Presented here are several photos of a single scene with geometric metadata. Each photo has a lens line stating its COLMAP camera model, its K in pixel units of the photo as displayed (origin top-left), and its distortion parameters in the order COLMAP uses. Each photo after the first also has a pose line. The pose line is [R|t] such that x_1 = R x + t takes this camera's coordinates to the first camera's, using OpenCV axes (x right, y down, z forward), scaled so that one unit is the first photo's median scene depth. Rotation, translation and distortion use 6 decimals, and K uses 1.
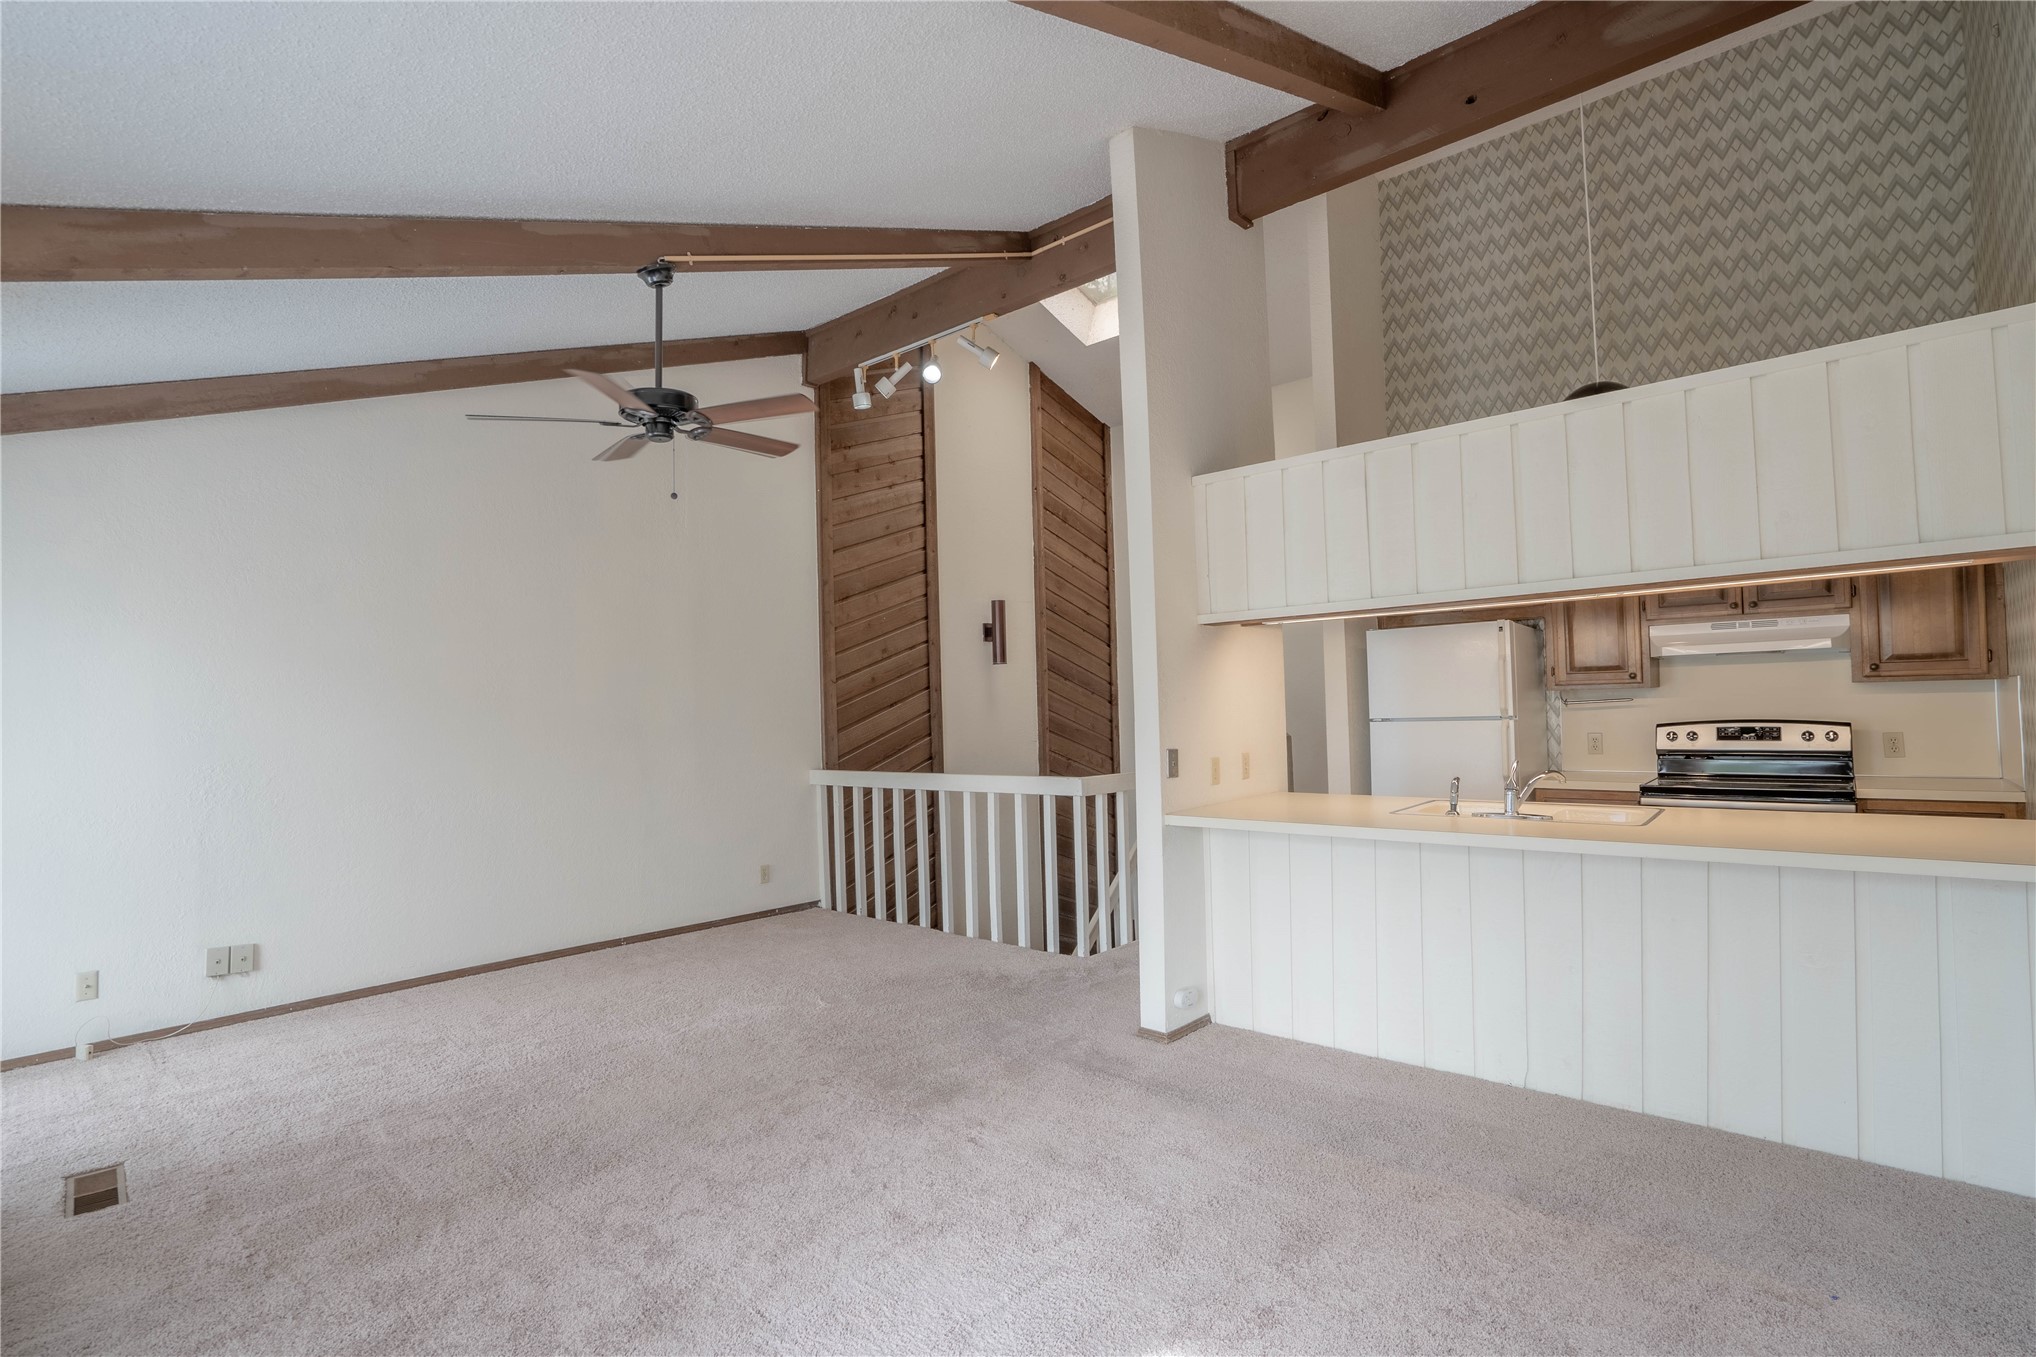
lens RADIAL K [[993.8, 0, 1018.0], [0, 993.8, 678.5], [0, 0, 1]] dist [-0.062105, 0.029563]
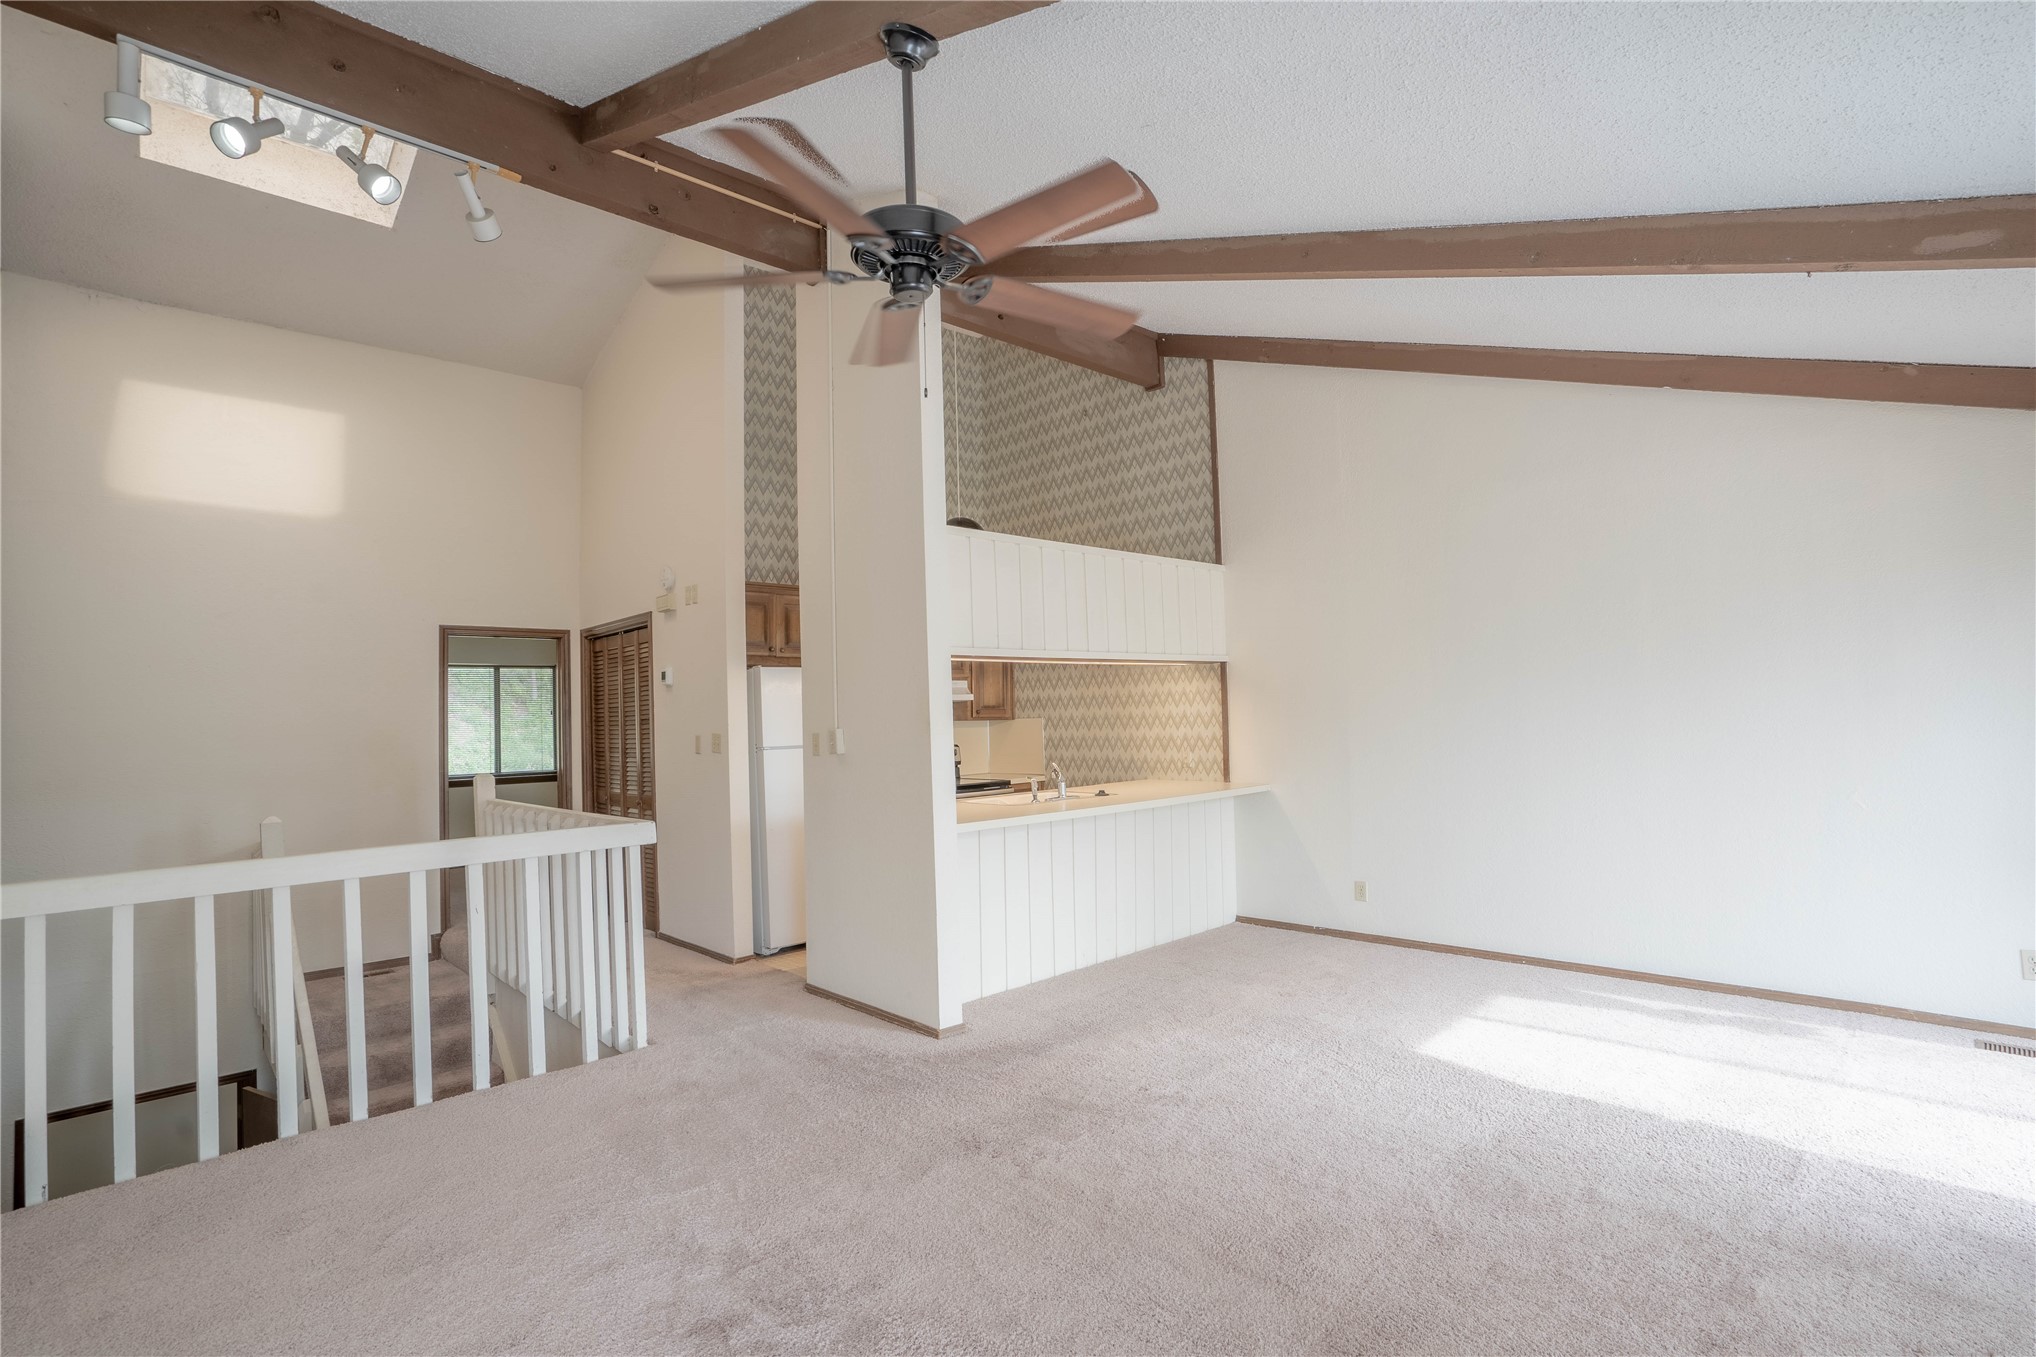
lens RADIAL K [[993.8, 0, 1018.0], [0, 993.8, 678.5], [0, 0, 1]] dist [-0.062105, 0.029563]
pose [[0.052449, 0.064428, 0.996543, -0.823445], [-0.003678, 0.997922, -0.064323, 0.038880], [-0.998617, -0.000291, 0.052577, 0.743475]]
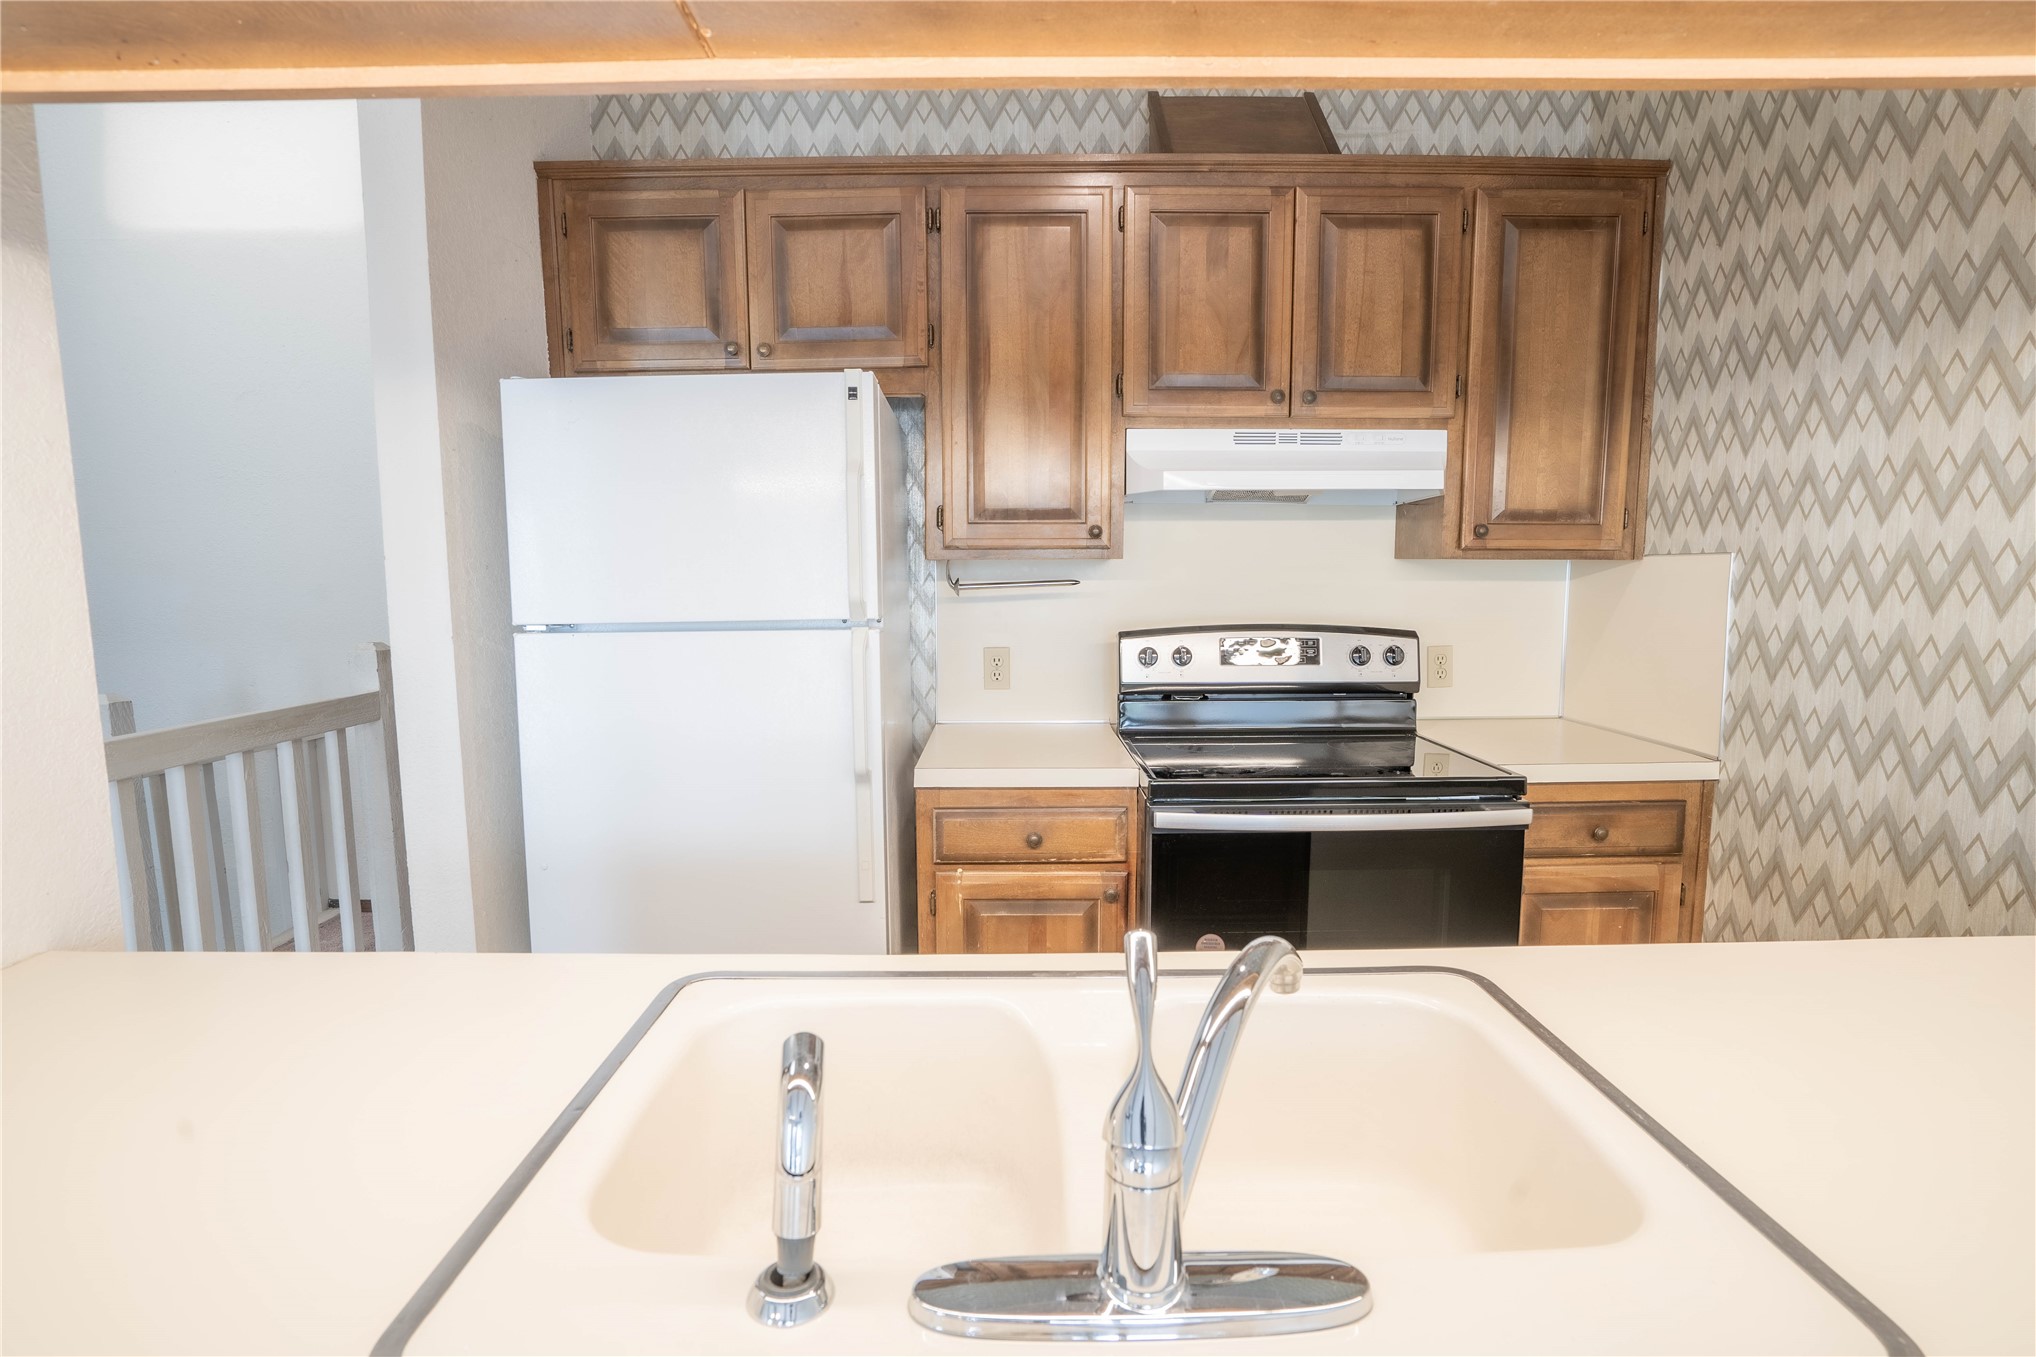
lens RADIAL K [[993.8, 0, 1018.0], [0, 993.8, 678.5], [0, 0, 1]] dist [-0.062105, 0.029563]
pose [[0.745331, -0.050237, 0.664799, 0.285076], [-0.032461, 0.993240, 0.111450, 0.015574], [-0.665904, -0.104647, 0.738662, 0.674986]]
